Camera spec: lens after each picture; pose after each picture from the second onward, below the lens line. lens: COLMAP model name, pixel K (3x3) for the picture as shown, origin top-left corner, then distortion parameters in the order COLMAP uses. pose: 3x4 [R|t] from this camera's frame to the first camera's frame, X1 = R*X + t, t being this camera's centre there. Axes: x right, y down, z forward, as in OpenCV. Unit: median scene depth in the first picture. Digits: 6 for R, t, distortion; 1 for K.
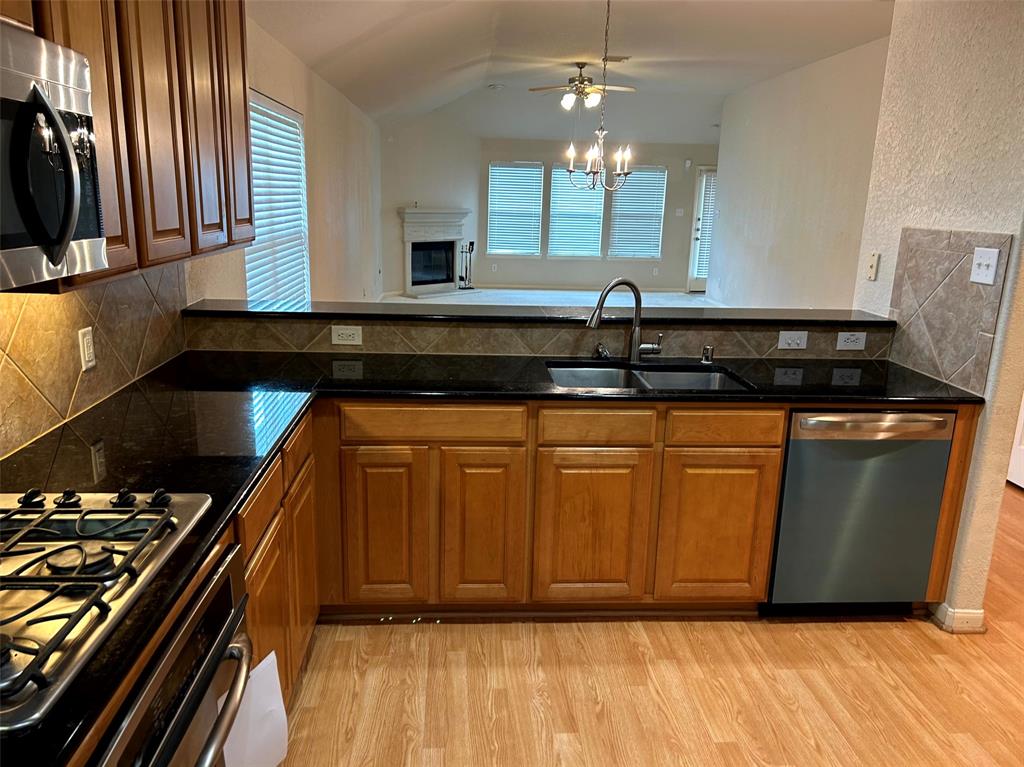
lens RADIAL K [[777.0, 0, 509.7], [0, 777.0, 392.4], [0, 0, 1]] dist [0.057954, -0.058013]
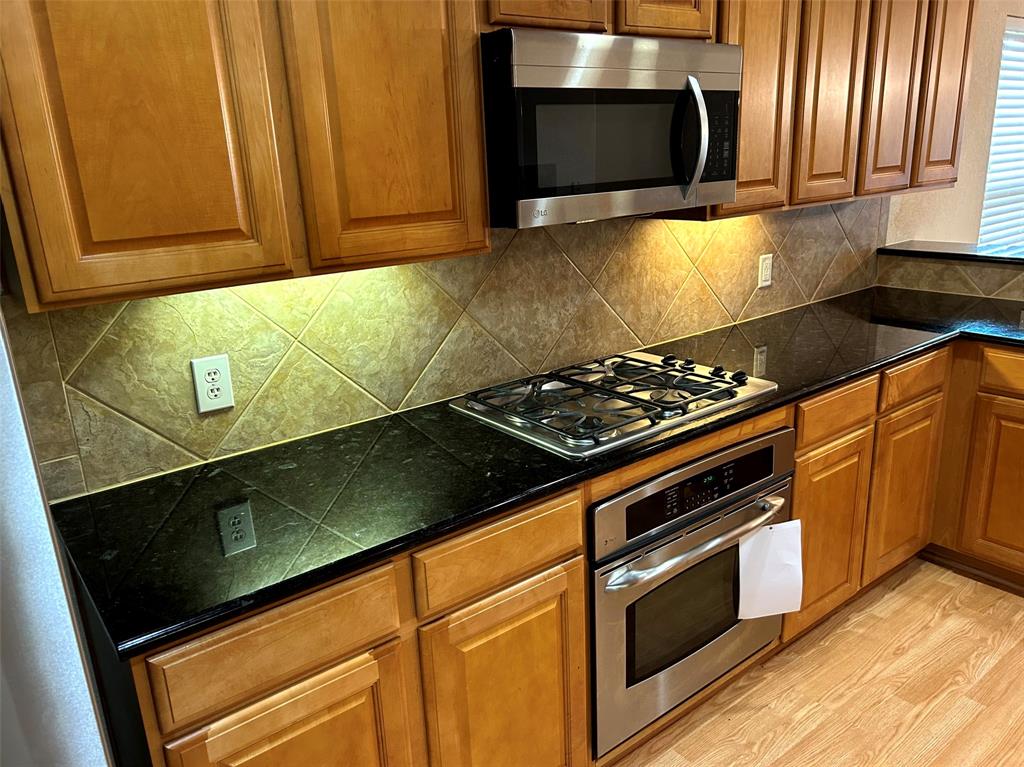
lens RADIAL K [[777.0, 0, 509.7], [0, 777.0, 392.4], [0, 0, 1]] dist [0.057954, -0.058013]
pose [[0.558371, 0.197973, -0.805623, 0.267885], [-0.150149, 0.979187, 0.136557, 0.024115], [0.815890, 0.044714, 0.576475, -0.057737]]
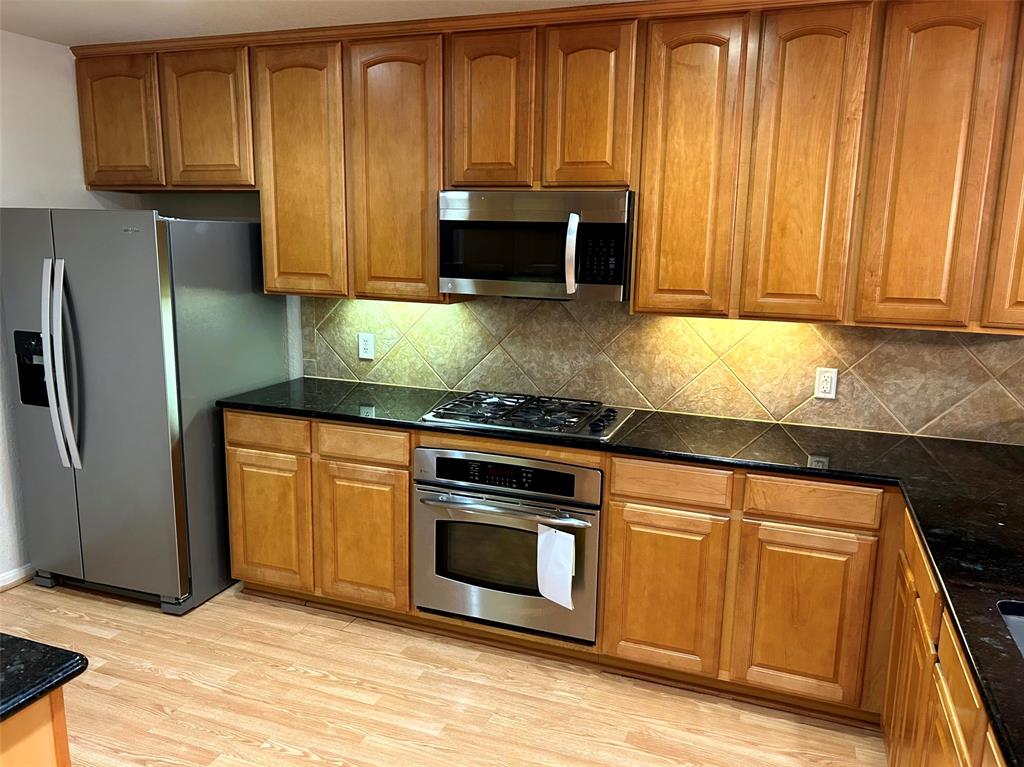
lens RADIAL K [[780.9, 0, 512.0], [0, 780.9, 383.5], [0, 0, 1]] dist [0.060588, -0.004631]
pose [[-0.414406, 0.133077, -0.900310, 0.800917], [-0.257210, 0.931796, 0.256123, -0.237125], [0.872990, 0.337708, -0.351913, 0.918581]]
